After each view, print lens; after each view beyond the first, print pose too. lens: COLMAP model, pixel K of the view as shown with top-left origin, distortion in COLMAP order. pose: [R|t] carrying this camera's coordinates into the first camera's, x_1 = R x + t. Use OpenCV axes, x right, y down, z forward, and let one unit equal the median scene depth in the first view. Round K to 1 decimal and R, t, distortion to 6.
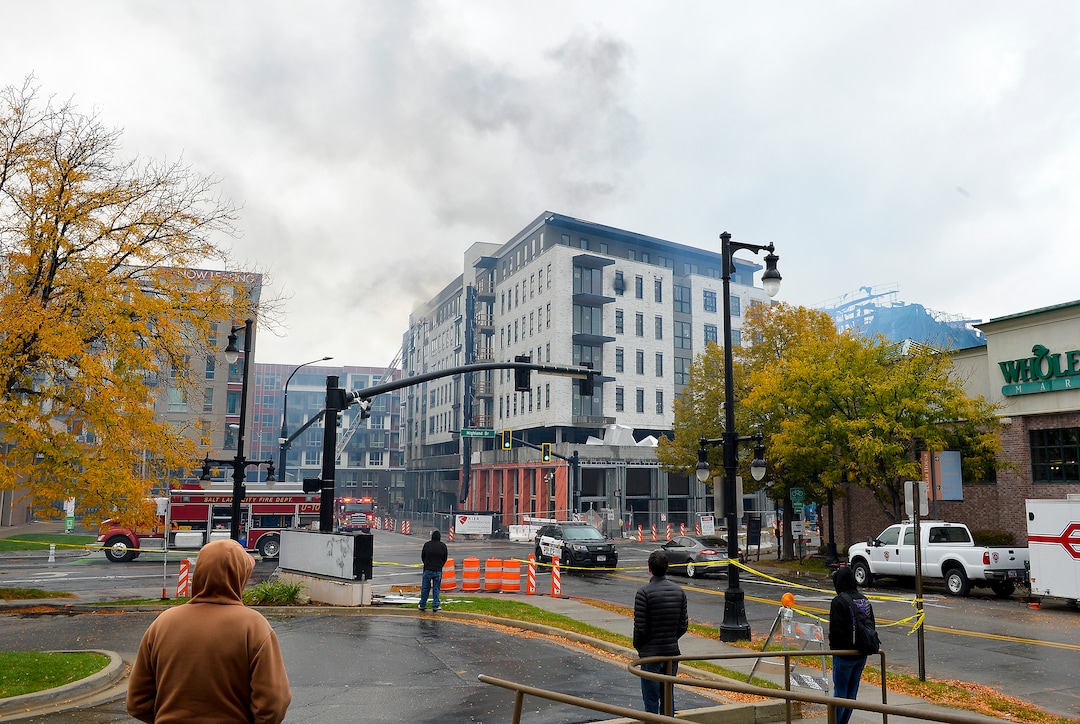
lens RADIAL K [[889.8, 0, 592.3], [0, 889.8, 358.7], [0, 0, 1]] dist [-0.003698, -0.002211]
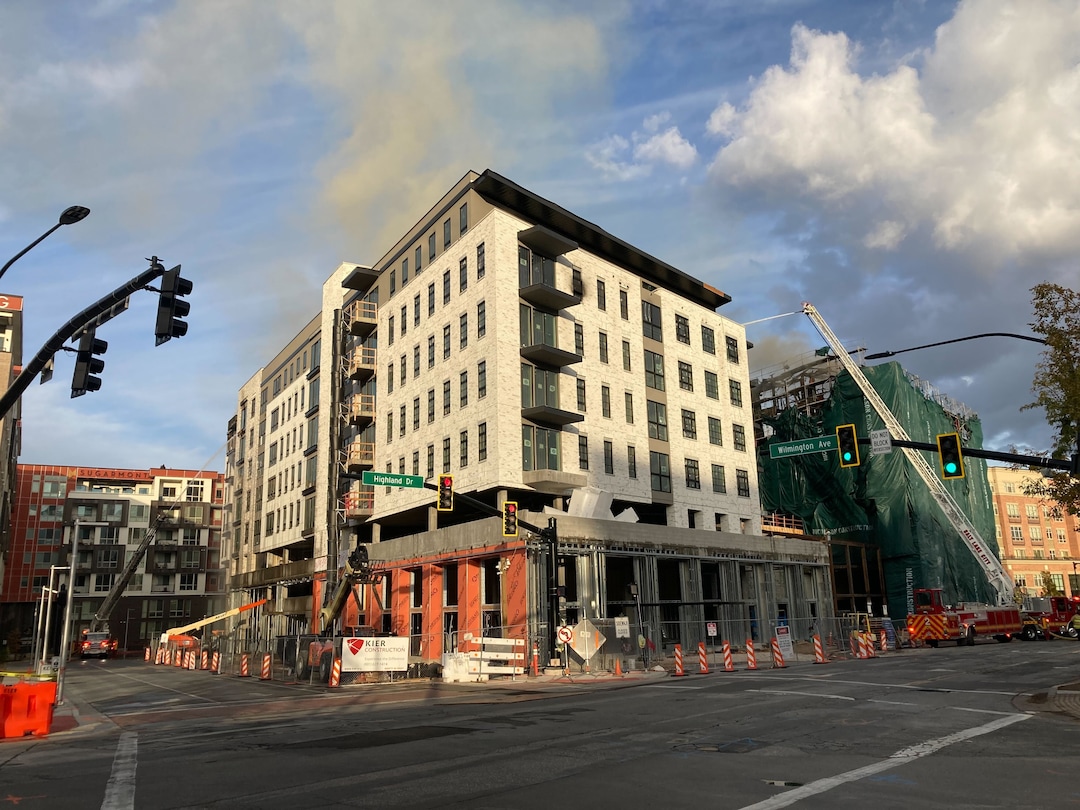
lens RADIAL K [[863.6, 0, 540.0], [0, 863.6, 405.0], [0, 0, 1]] dist [0.137549, -0.340852]
pose [[0.990143, 0.005305, 0.139962, -0.088426], [0.007876, 0.995592, -0.093453, 0.067768], [-0.139841, 0.093635, 0.985737, 0.353186]]
